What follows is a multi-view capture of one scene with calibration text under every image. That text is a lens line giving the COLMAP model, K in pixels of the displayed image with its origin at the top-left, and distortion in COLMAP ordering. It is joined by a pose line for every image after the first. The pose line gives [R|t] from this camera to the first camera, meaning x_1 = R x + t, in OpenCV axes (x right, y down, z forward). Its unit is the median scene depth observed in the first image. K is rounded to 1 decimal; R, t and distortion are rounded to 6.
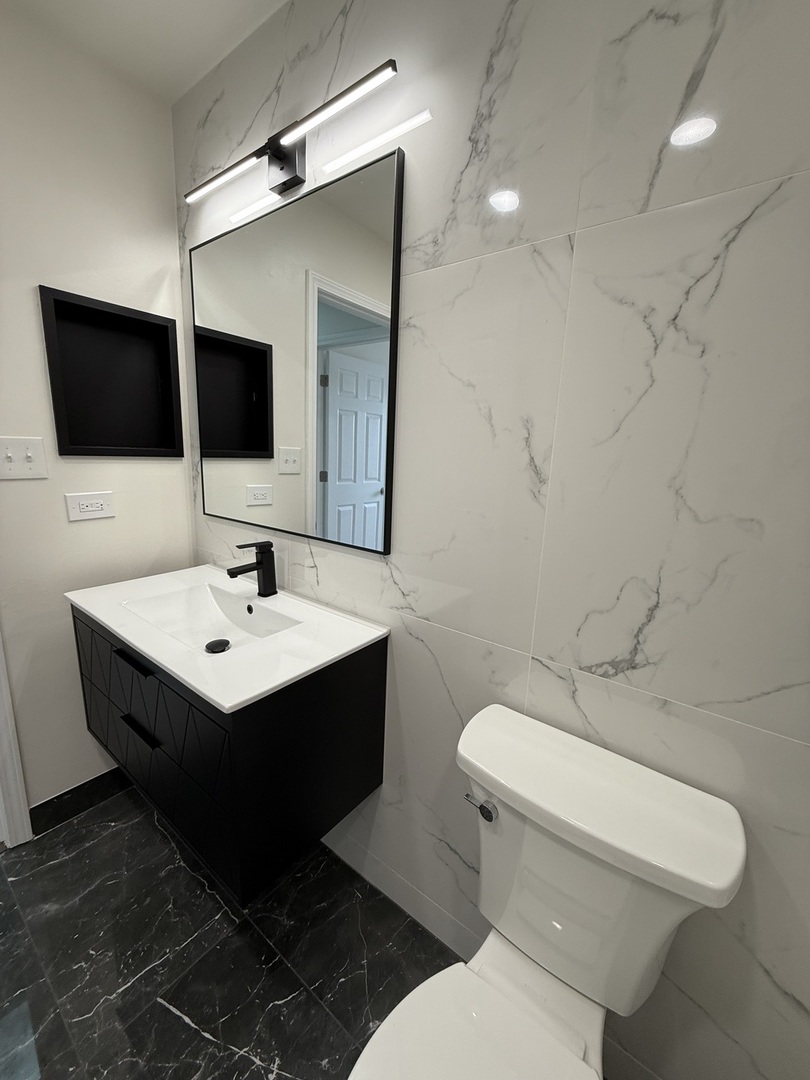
lens RADIAL K [[428.4, 0, 403.6], [0, 428.4, 537.9], [0, 0, 1]] dist [0.001385, -0.000092]
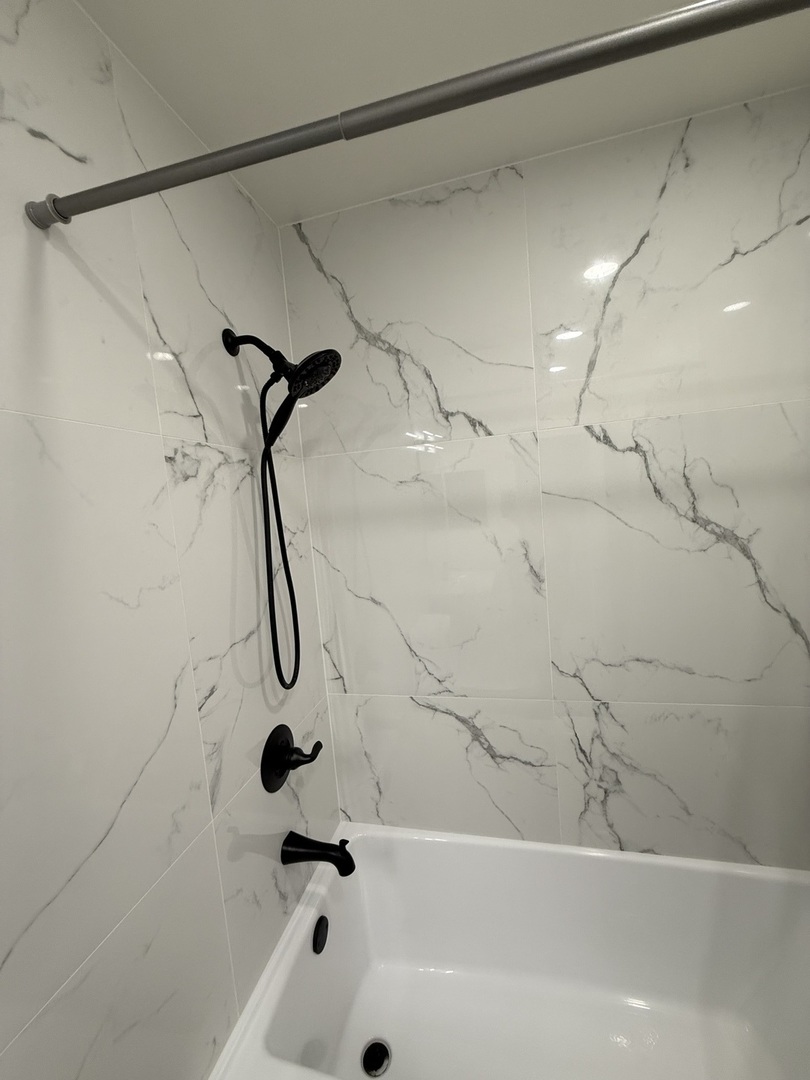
lens RADIAL K [[428.4, 0, 403.6], [0, 428.4, 537.9], [0, 0, 1]] dist [0.001385, -0.000092]
pose [[0.906376, -0.153708, 0.393518, -0.640388], [0.200366, 0.976441, -0.080098, -0.241364], [-0.371935, 0.151447, 0.915821, -0.202623]]
